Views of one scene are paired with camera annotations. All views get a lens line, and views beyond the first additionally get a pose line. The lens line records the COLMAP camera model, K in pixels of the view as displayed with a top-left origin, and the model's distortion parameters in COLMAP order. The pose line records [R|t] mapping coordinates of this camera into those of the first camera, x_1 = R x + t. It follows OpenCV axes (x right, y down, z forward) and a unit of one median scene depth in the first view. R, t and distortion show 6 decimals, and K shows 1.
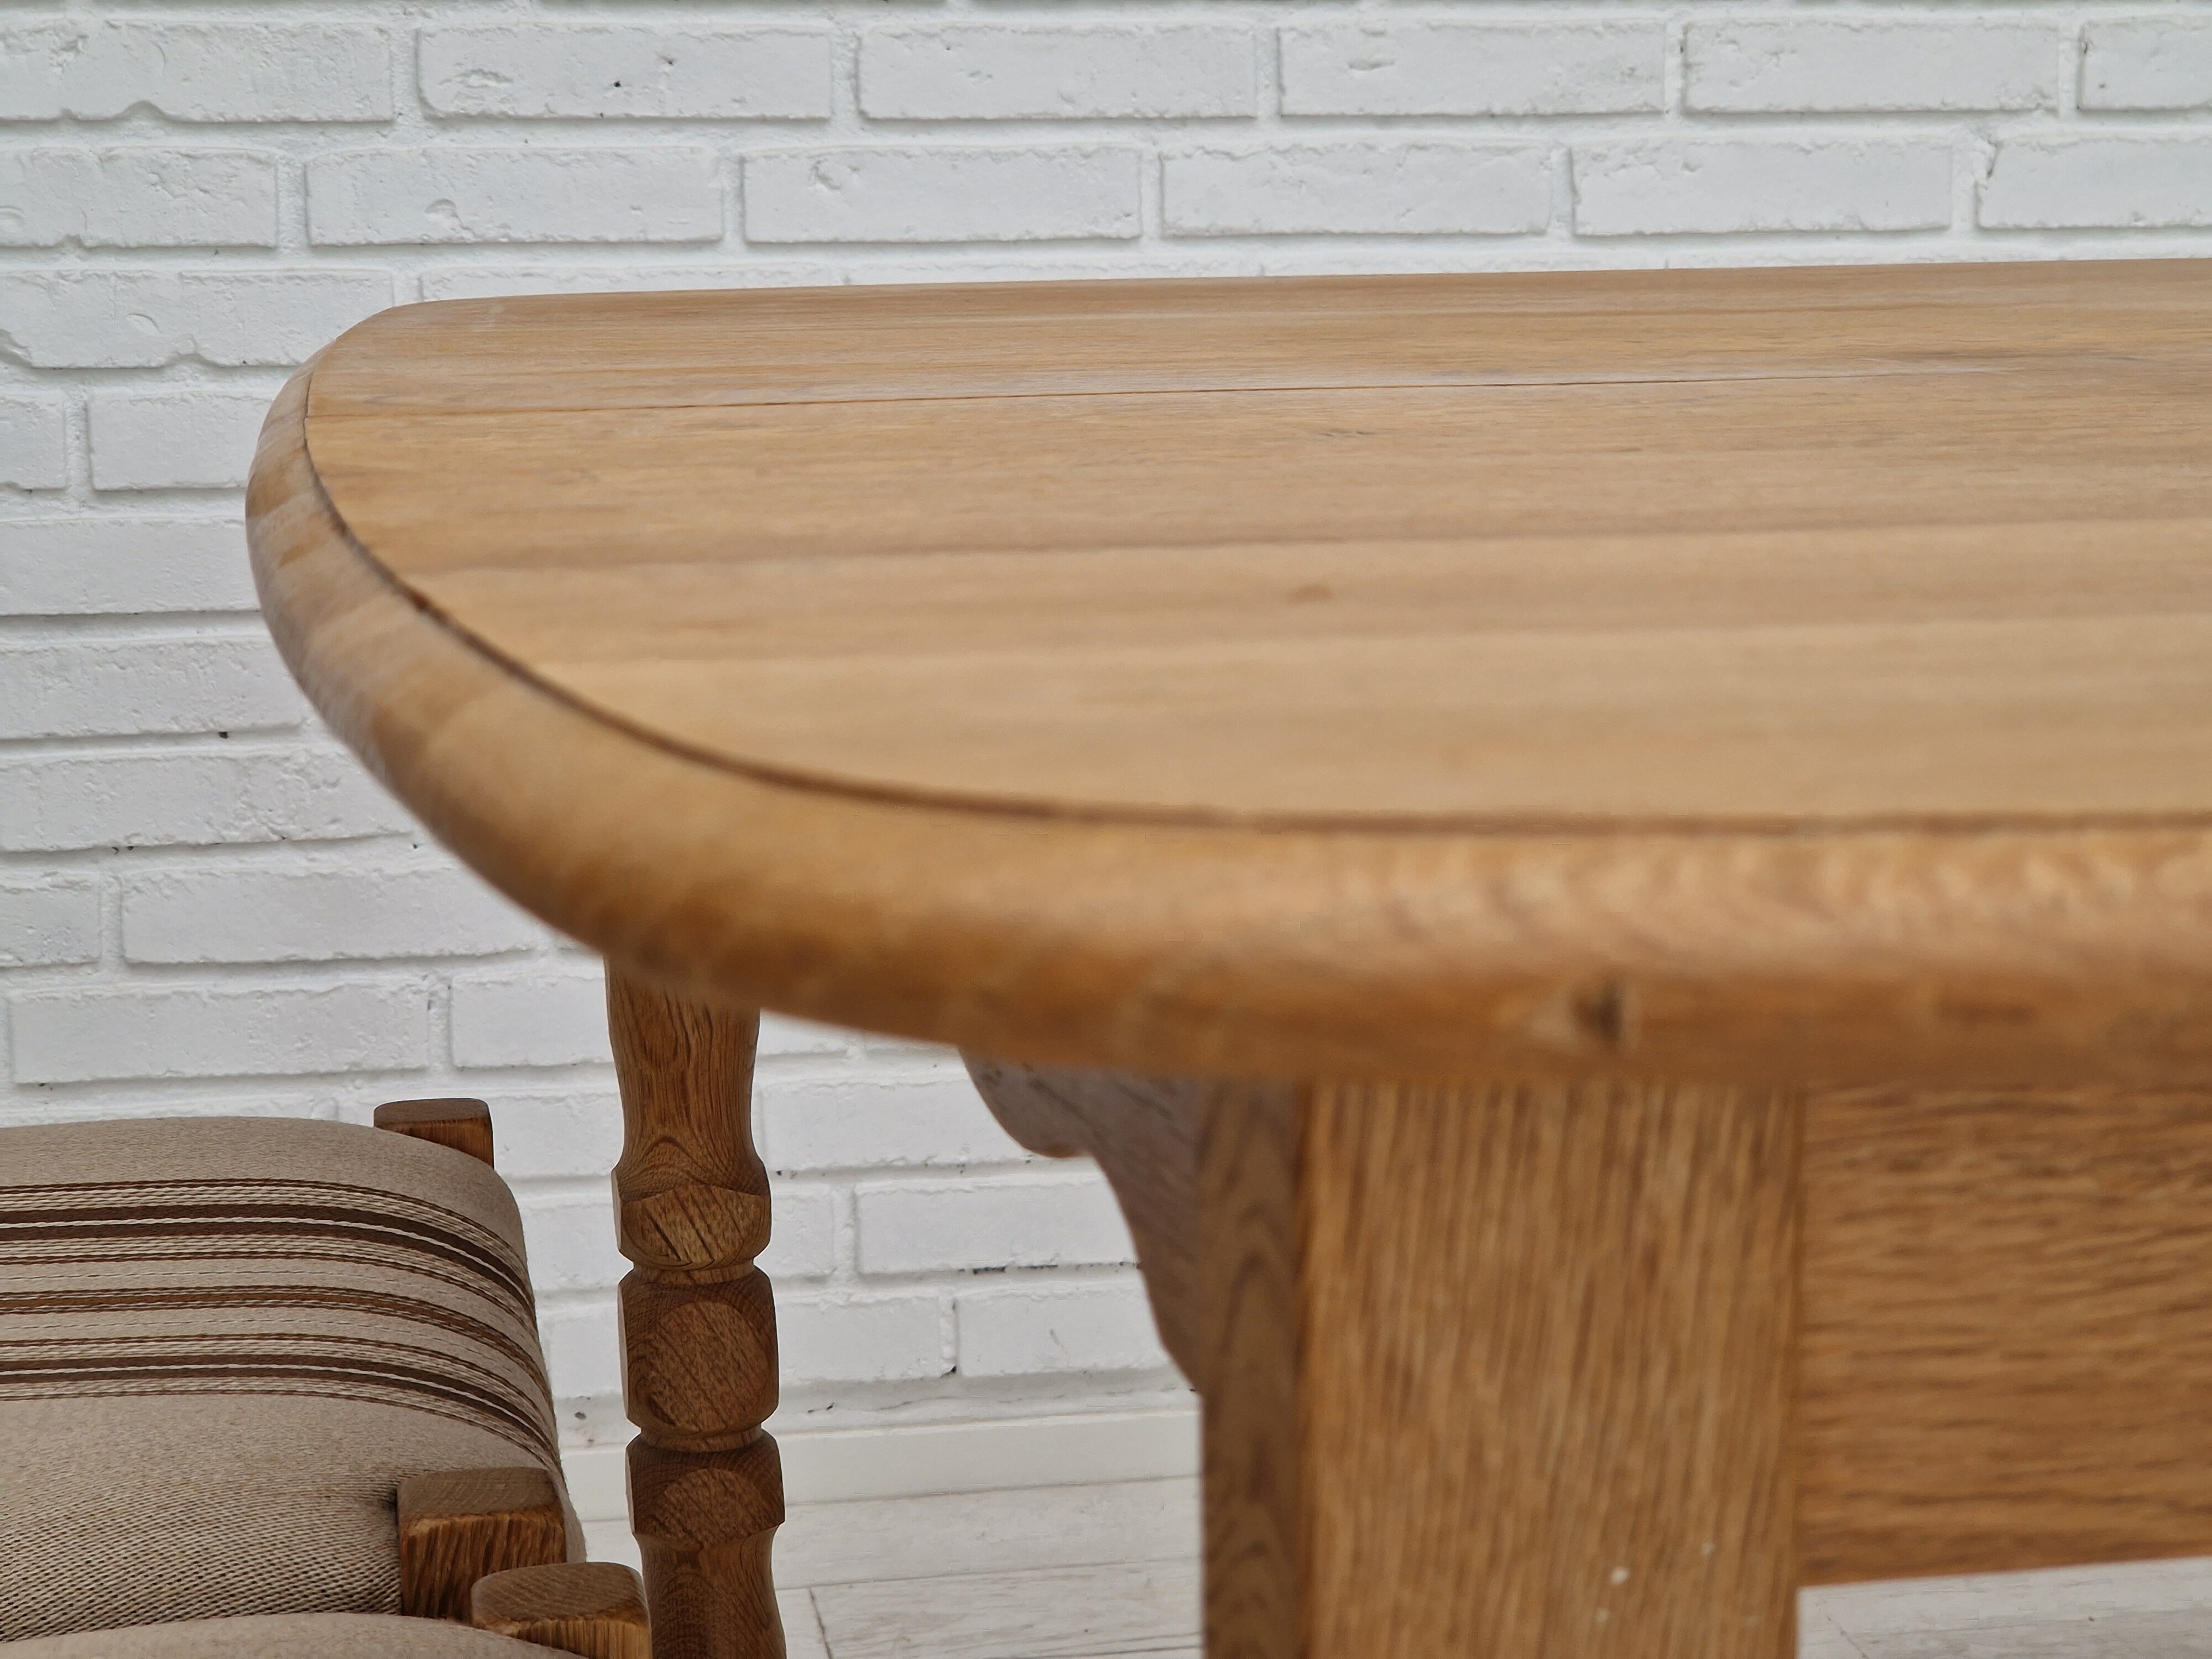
lens RADIAL K [[4231.6, 0, 1218.1], [0, 4231.6, 760.4], [0, 0, 1]] dist [0.053628, 0.146440]
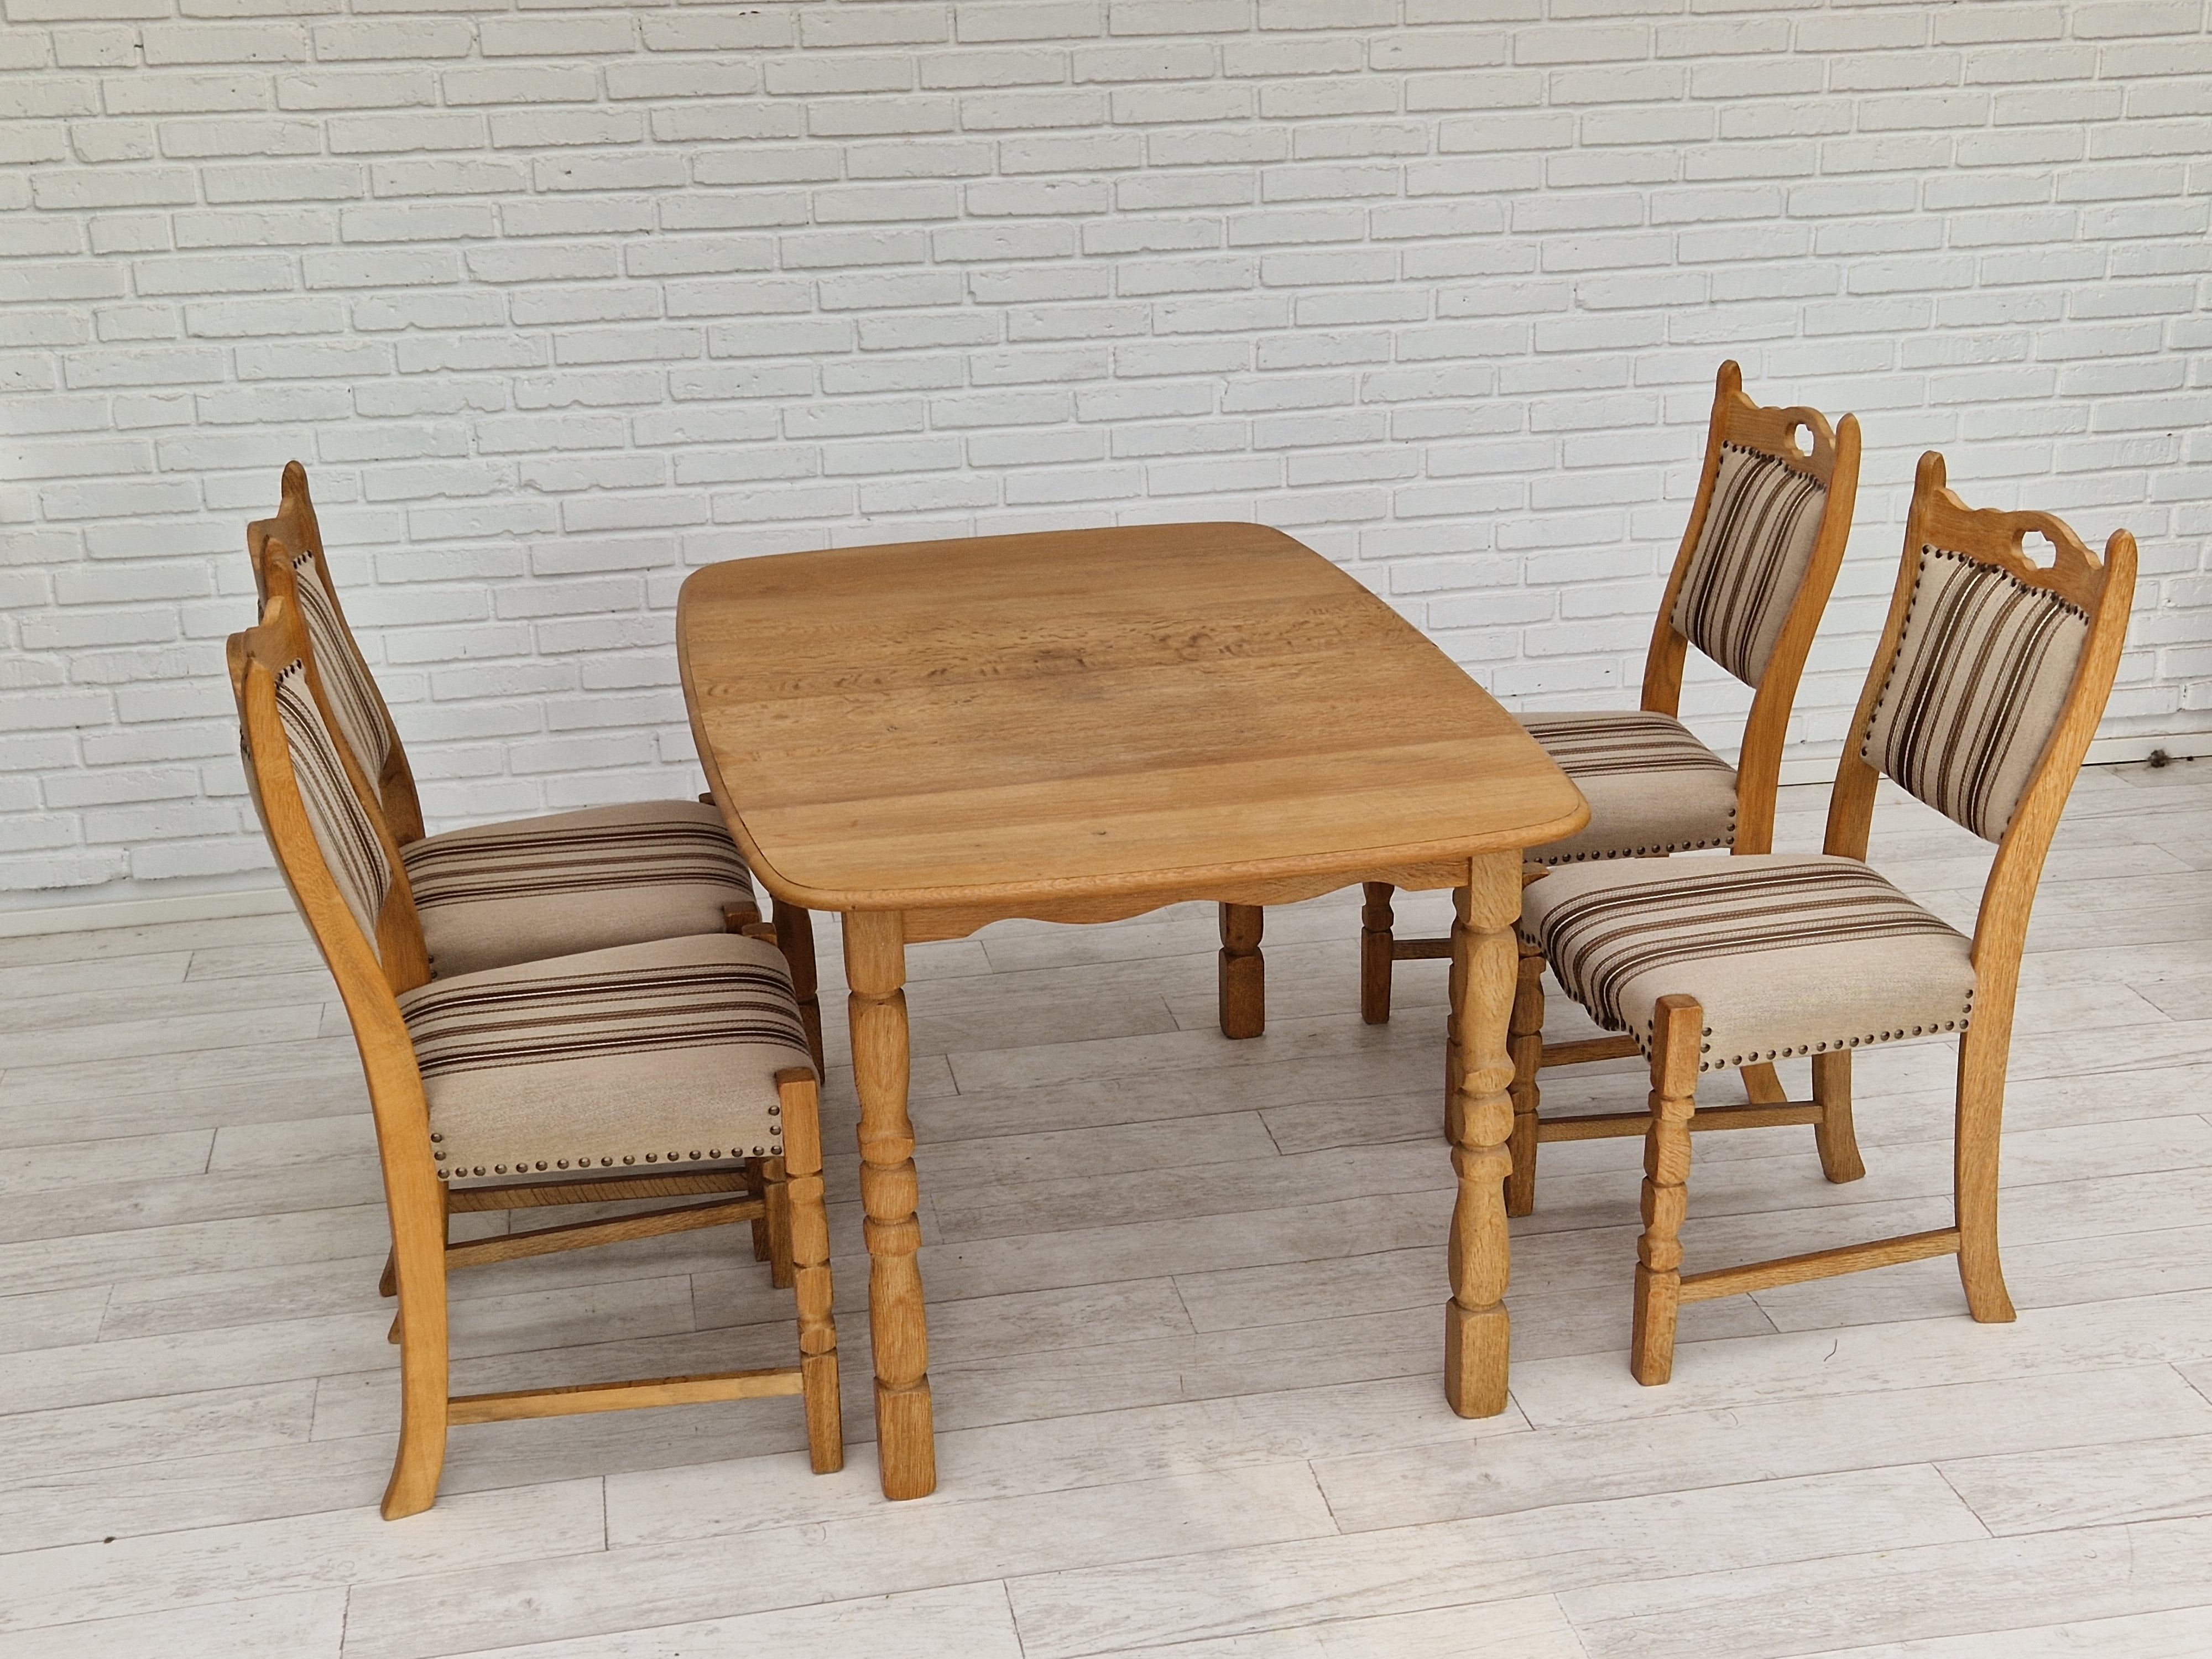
lens RADIAL K [[2762.4, 0, 1146.7], [0, 2762.4, 813.1], [0, 0, 1]] dist [0.089918, -0.078393]
pose [[0.999745, -0.017359, 0.014437, 0.104097], [0.014173, 0.980262, 0.197196, -0.243388], [-0.017575, -0.196941, 0.980258, -0.913401]]
